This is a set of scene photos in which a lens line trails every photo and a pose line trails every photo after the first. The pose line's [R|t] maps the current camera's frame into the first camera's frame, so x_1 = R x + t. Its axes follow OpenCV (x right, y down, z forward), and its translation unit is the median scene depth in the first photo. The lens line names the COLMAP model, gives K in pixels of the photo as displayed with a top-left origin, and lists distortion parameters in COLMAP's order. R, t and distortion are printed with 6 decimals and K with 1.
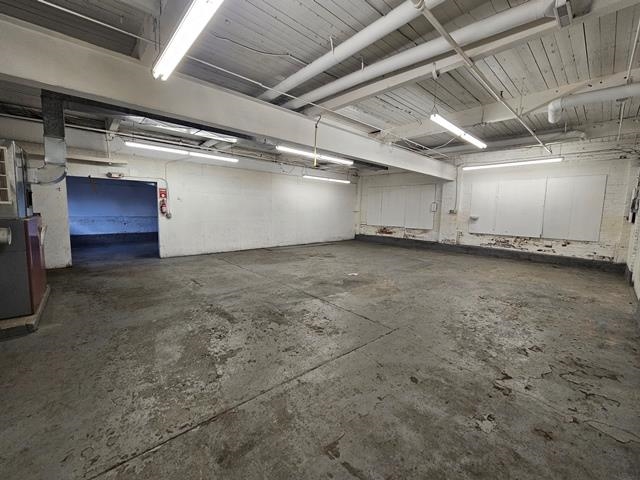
lens RADIAL K [[262.4, 0, 322.8], [0, 262.4, 235.0], [0, 0, 1]] dist [-0.000573, 0.000822]
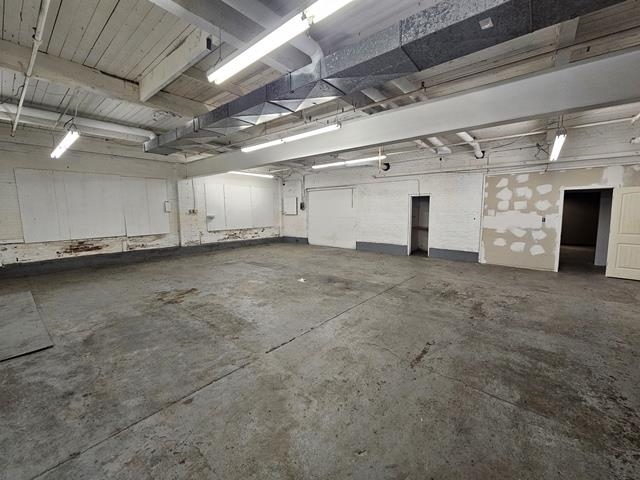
lens RADIAL K [[262.4, 0, 321.9], [0, 262.4, 238.7], [0, 0, 1]] dist [-0.000573, 0.000822]
pose [[-0.134613, -0.127227, 0.982697, -0.632025], [0.099744, 0.984946, 0.141181, -0.097067], [-0.985865, 0.117023, -0.119897, 0.823575]]
